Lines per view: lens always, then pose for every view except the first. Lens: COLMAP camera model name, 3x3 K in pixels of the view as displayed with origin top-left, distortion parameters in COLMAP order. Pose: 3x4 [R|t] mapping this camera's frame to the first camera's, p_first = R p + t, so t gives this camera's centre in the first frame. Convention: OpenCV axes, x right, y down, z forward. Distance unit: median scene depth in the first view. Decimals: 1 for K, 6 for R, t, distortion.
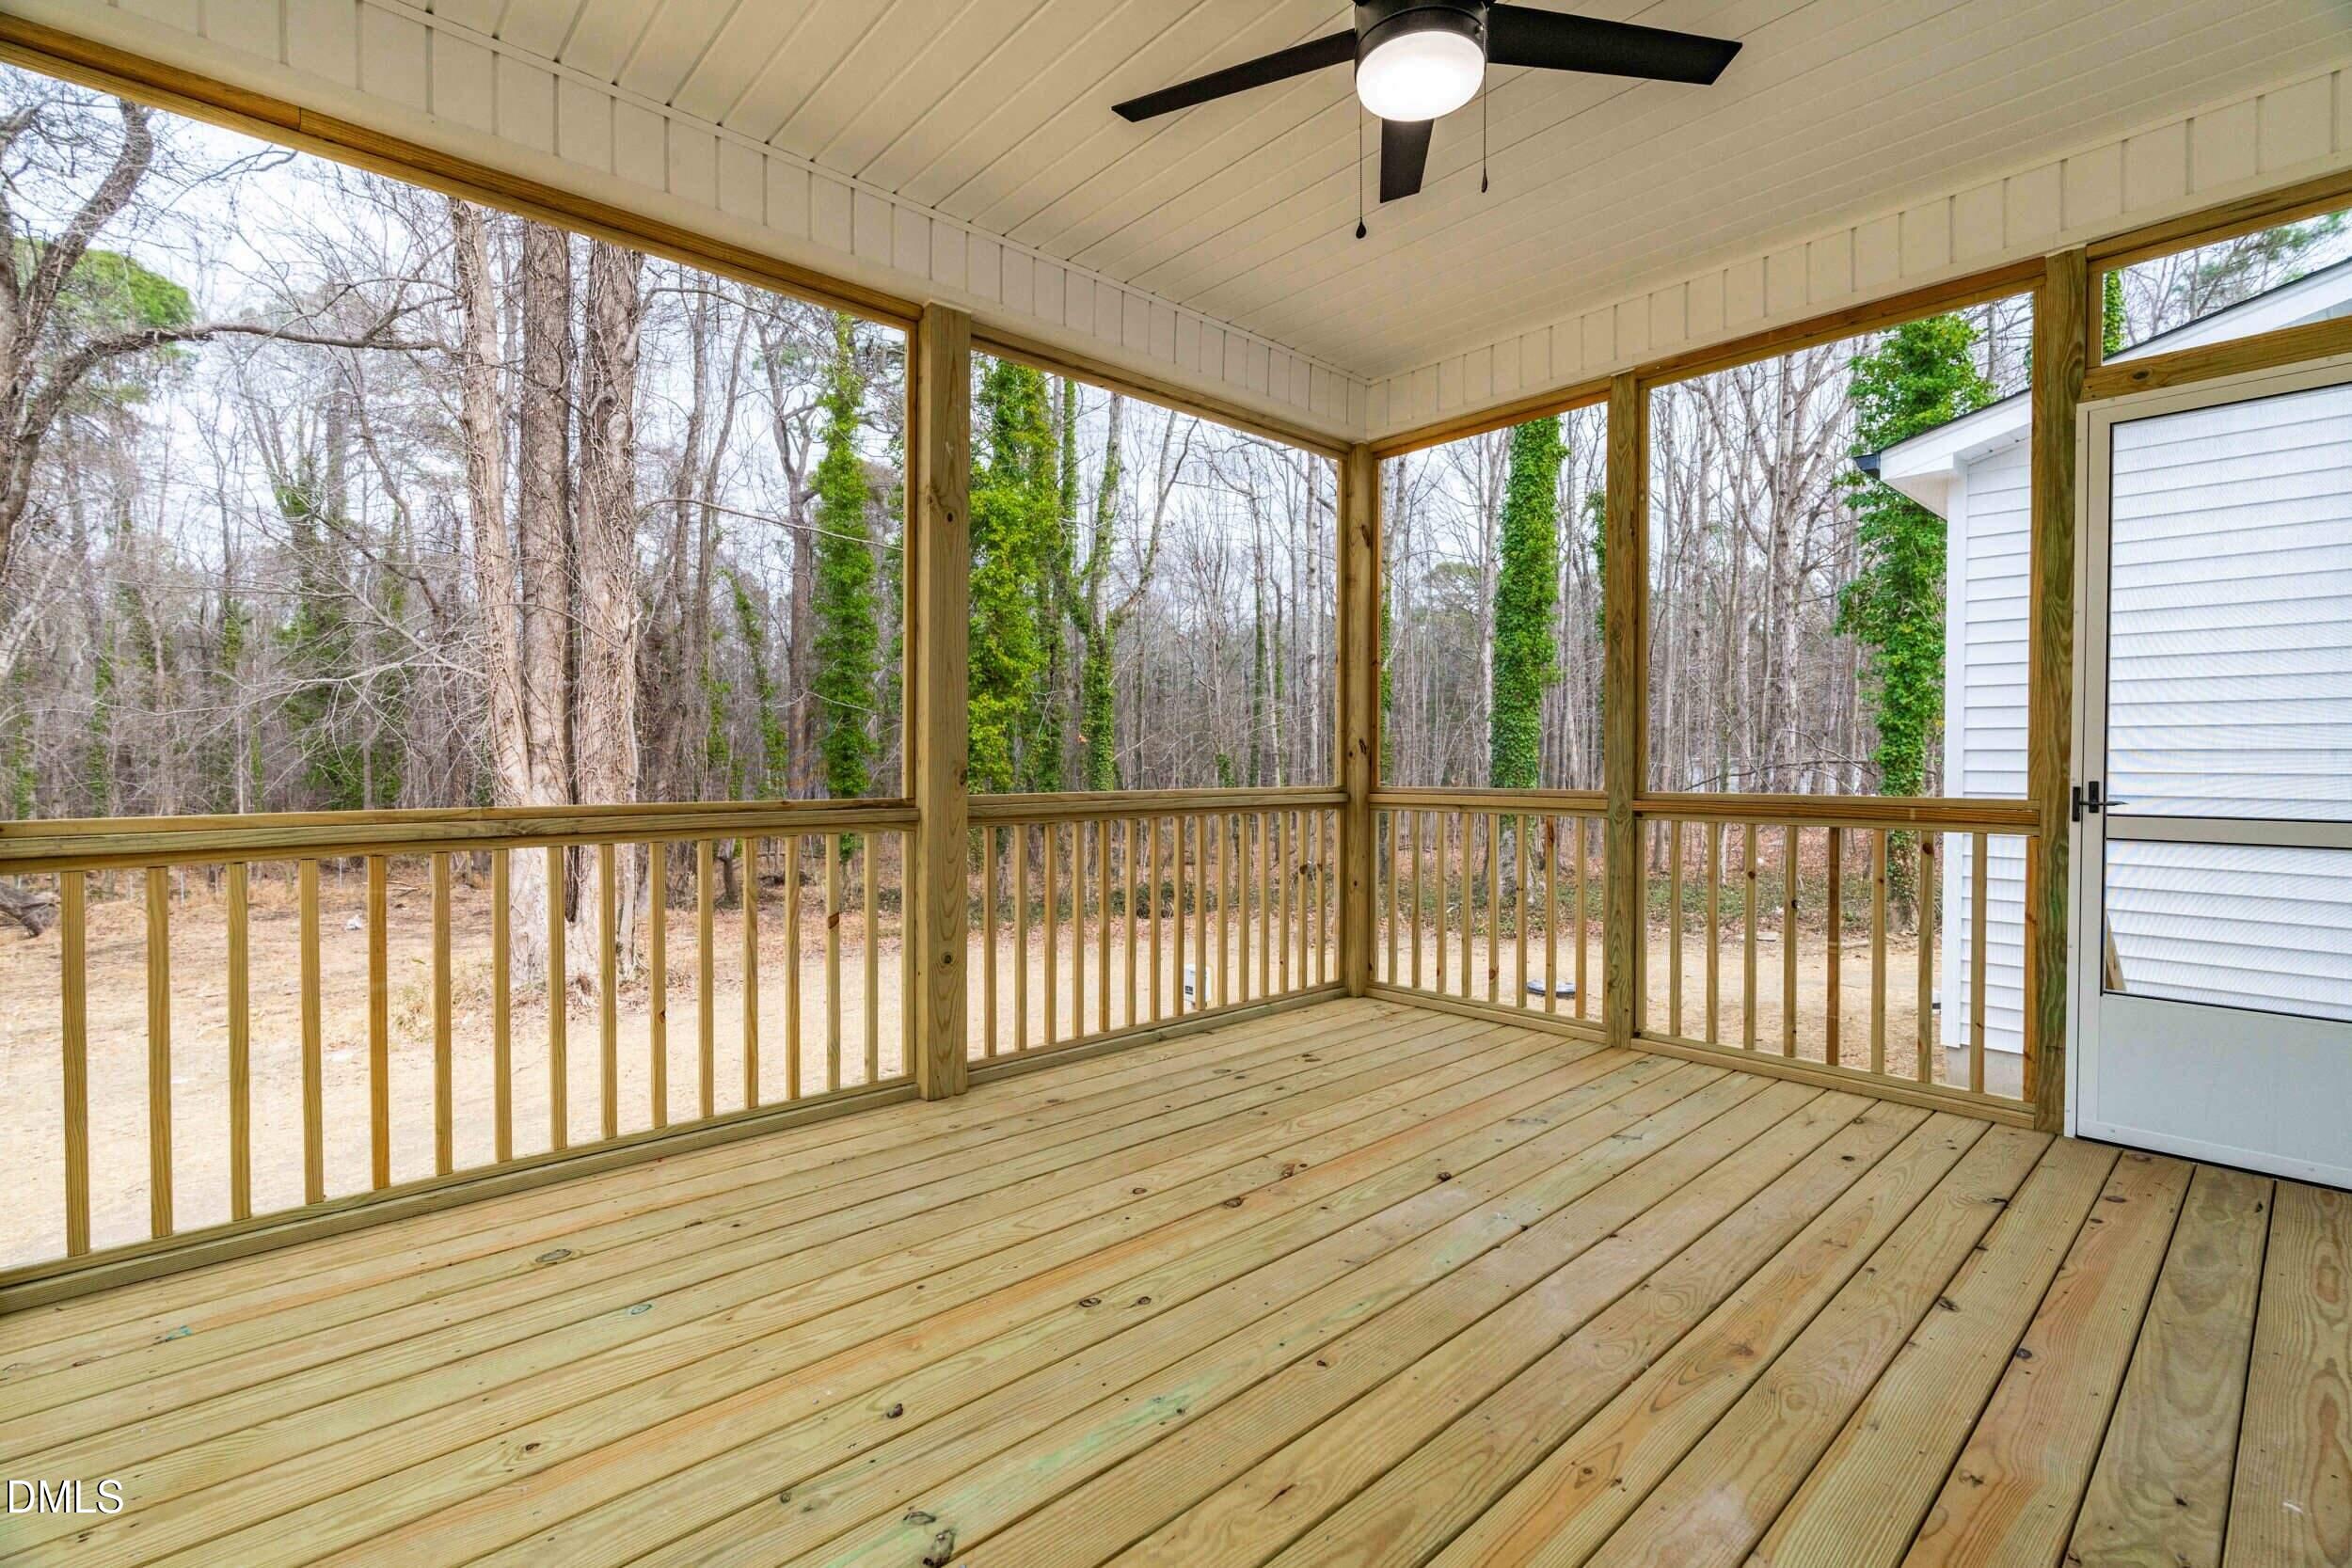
lens RADIAL K [[1065.9, 0, 1173.4], [0, 1065.9, 779.7], [0, 0, 1]] dist [-0.012741, 0.003259]
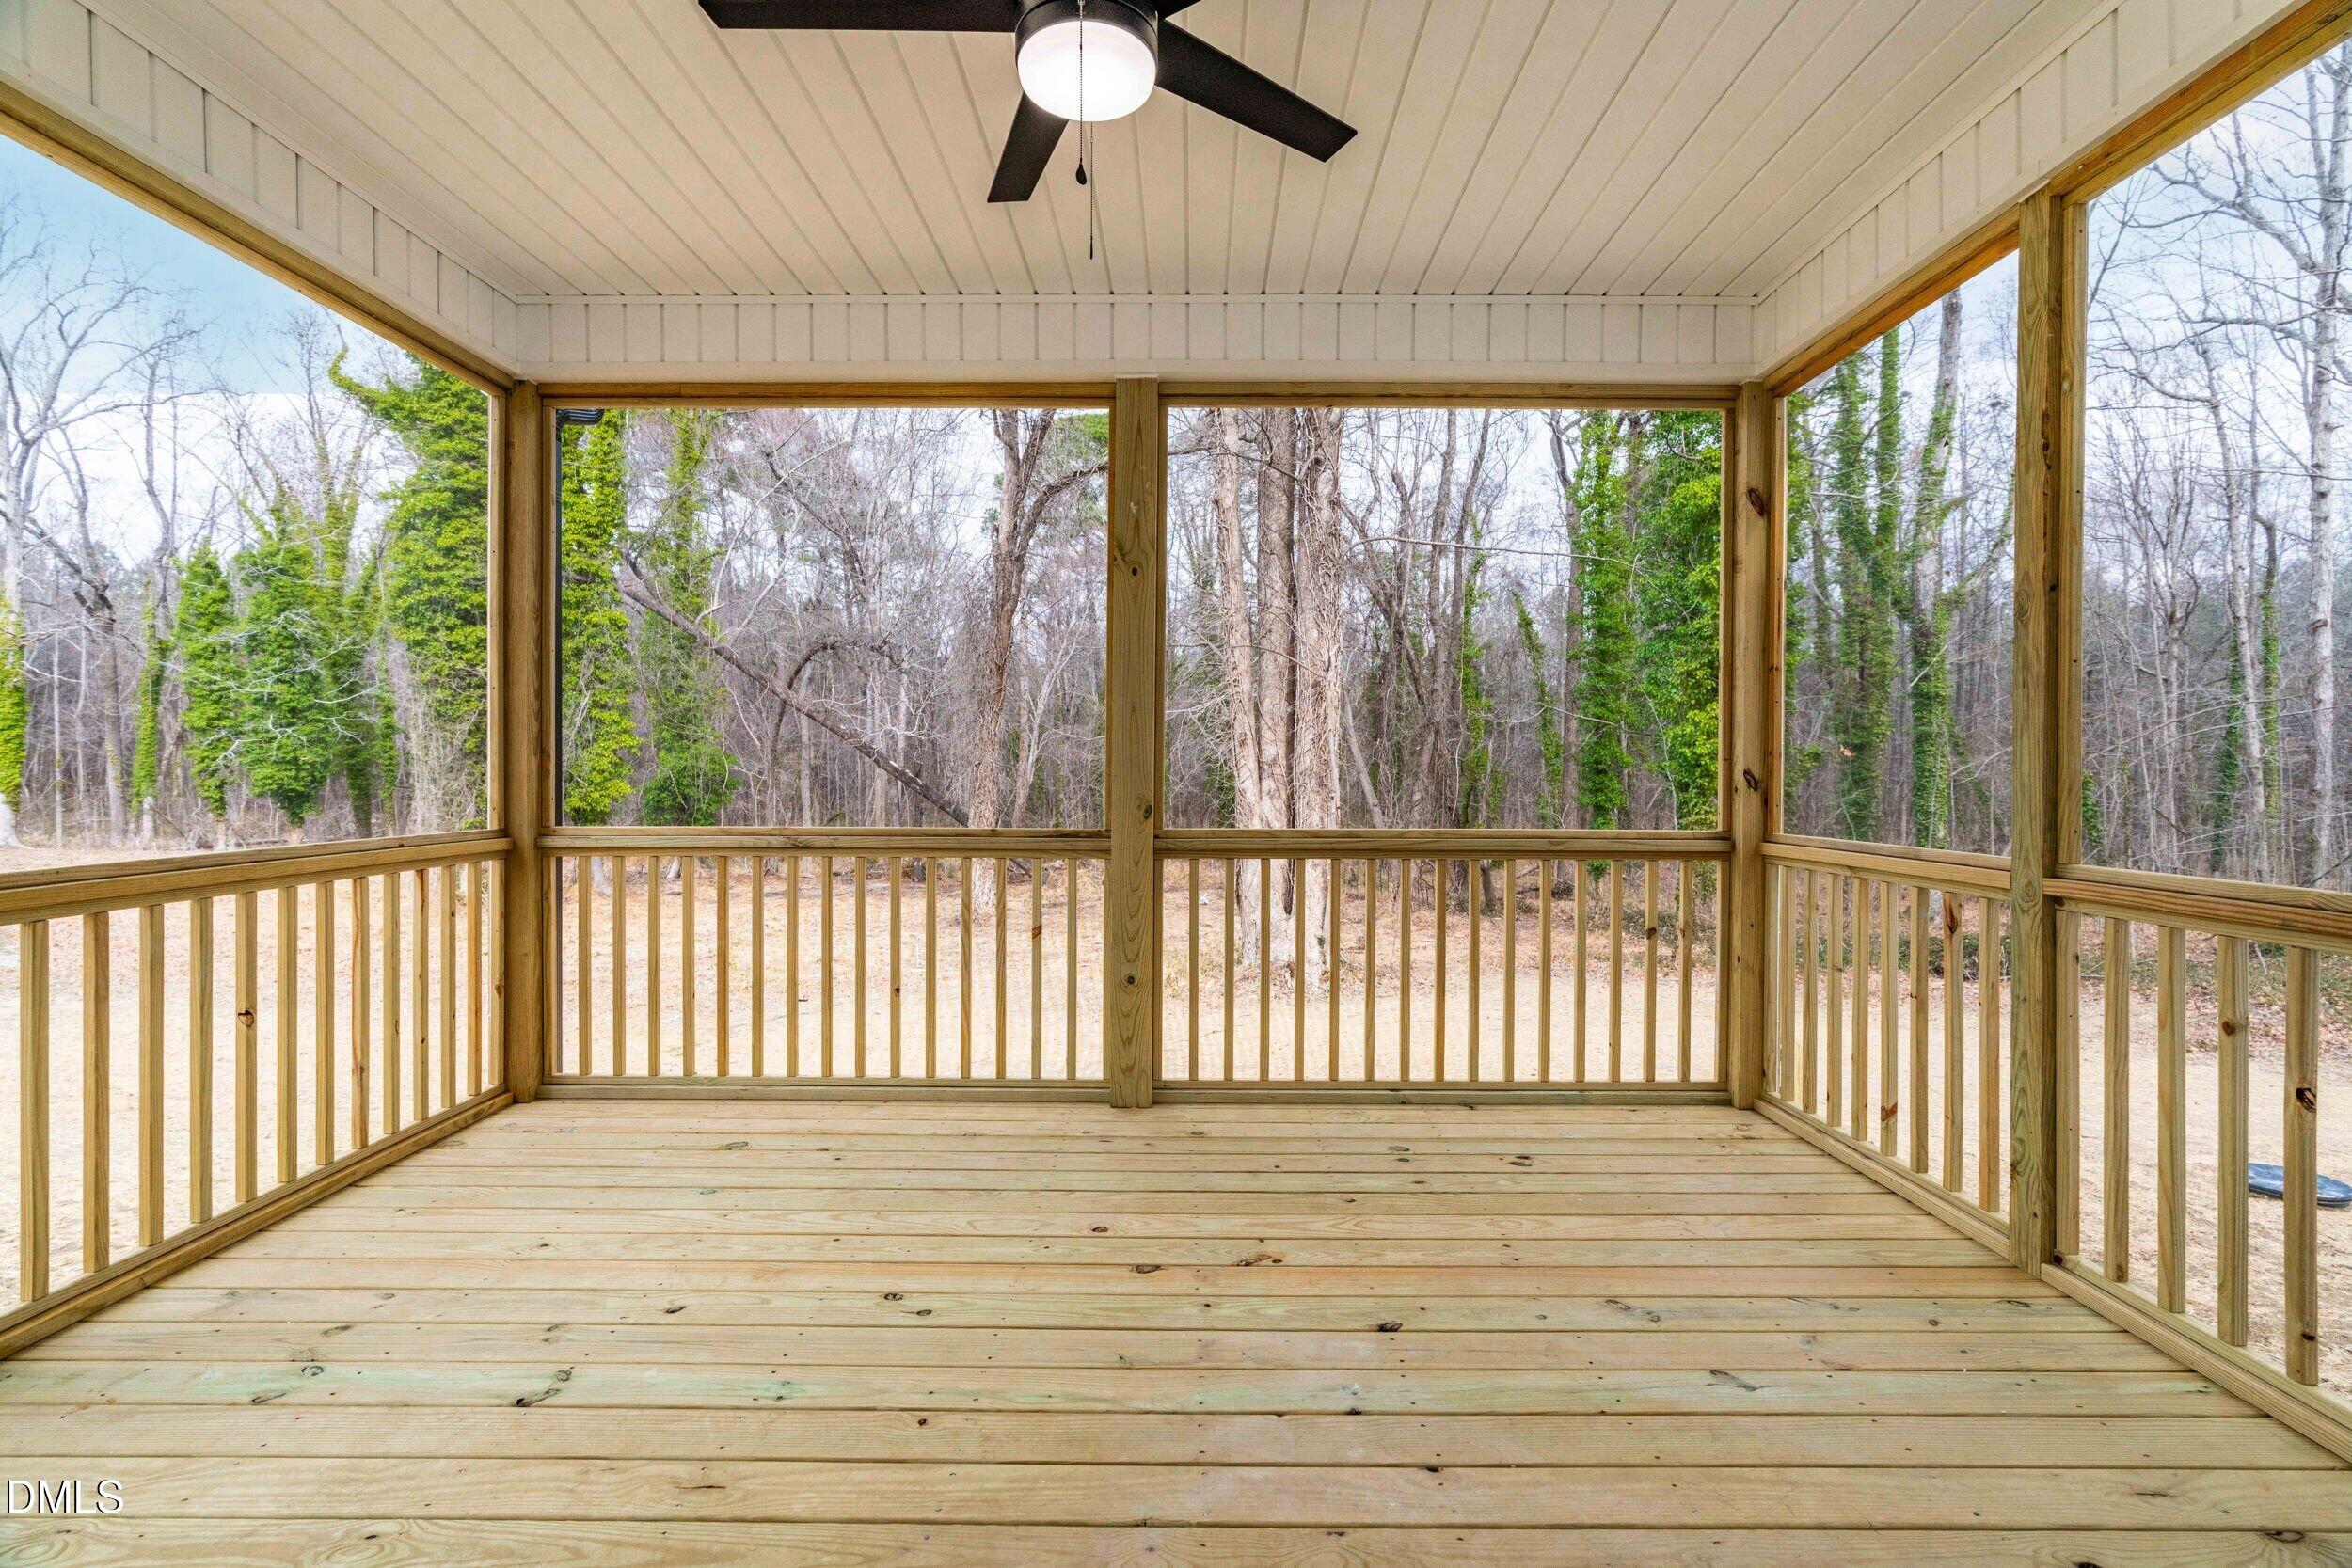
lens RADIAL K [[1065.9, 0, 1180.9], [0, 1065.9, 780.1], [0, 0, 1]] dist [-0.012741, 0.003259]
pose [[0.733358, 0.009565, -0.679776, 0.525241], [-0.015585, 0.999875, -0.002744, -0.029951], [0.679664, 0.012606, 0.733415, 0.224483]]
